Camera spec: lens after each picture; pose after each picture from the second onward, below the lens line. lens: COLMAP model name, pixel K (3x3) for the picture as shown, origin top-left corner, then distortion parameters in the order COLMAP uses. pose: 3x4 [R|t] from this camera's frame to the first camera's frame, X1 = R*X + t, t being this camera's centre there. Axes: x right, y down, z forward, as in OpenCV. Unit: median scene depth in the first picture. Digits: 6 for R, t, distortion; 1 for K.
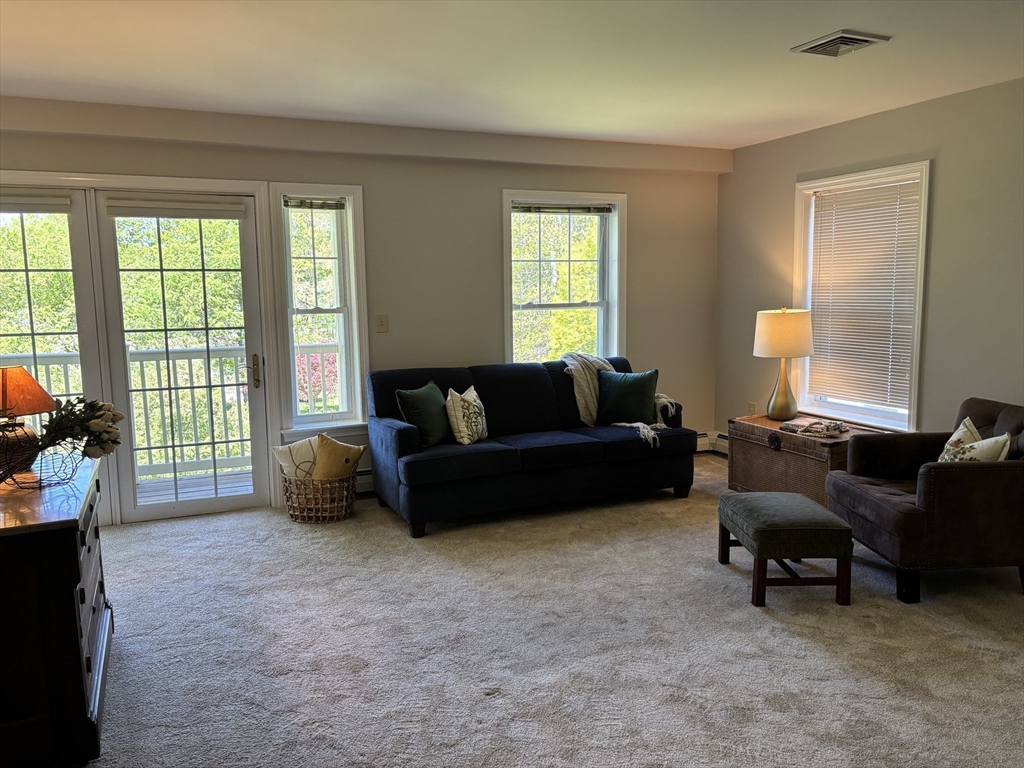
lens RADIAL K [[771.9, 0, 512.0], [0, 771.9, 384.0], [0, 0, 1]] dist [0.046120, -0.007425]
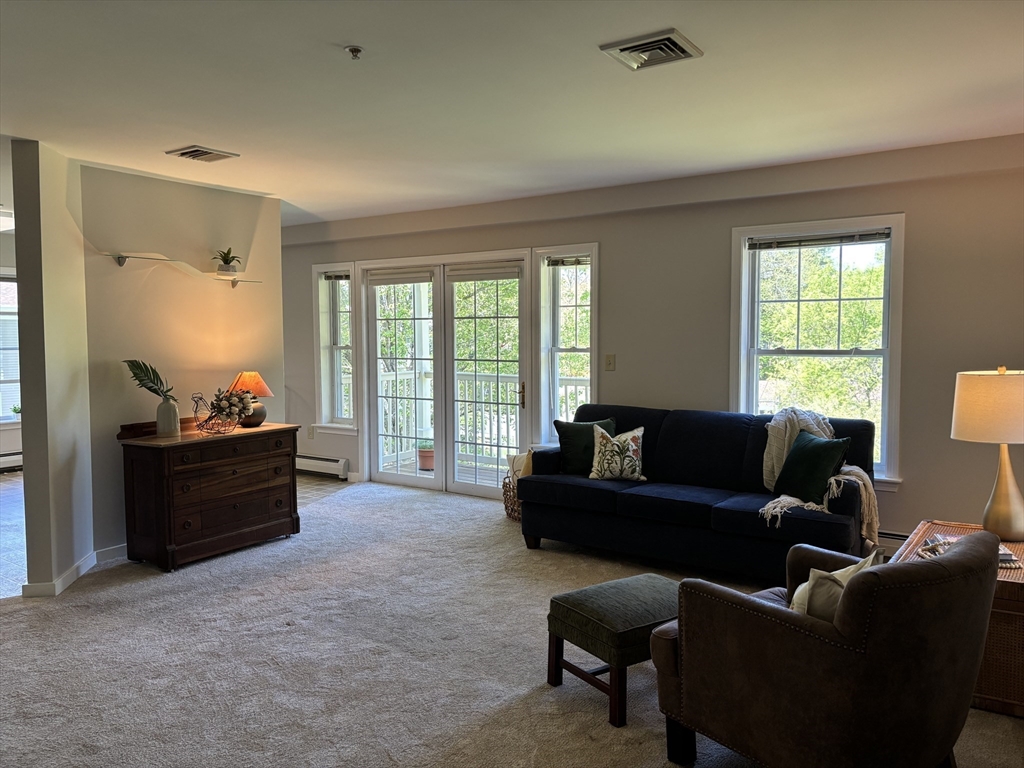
lens RADIAL K [[768.7, 0, 514.1], [0, 768.7, 380.8], [0, 0, 1]] dist [0.056282, -0.044613]
pose [[0.517996, 0.065362, -0.852882, 0.772450], [-0.108579, 0.994035, 0.010235, -0.053680], [0.848464, 0.087304, 0.522003, 0.340045]]
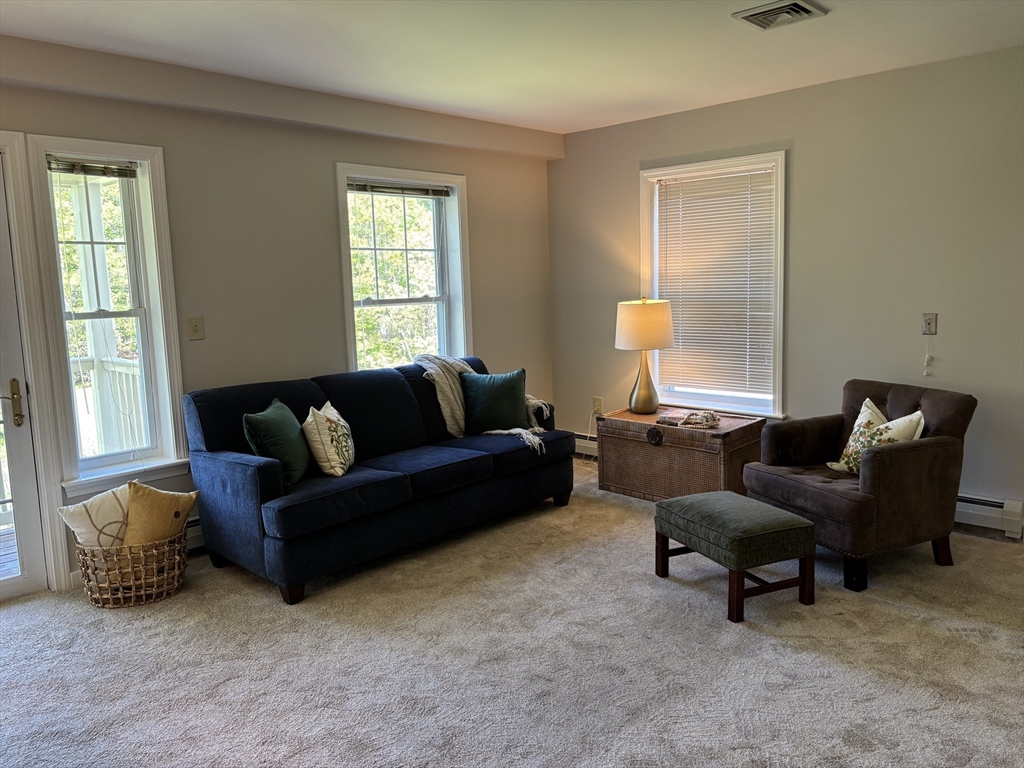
lens RADIAL K [[768.7, 0, 514.1], [0, 768.7, 380.8], [0, 0, 1]] dist [0.056282, -0.044613]
pose [[0.926269, -0.061701, 0.371777, -0.181778], [0.062065, 0.998011, 0.011000, -0.017076], [-0.371717, 0.012885, 0.928257, 0.183717]]
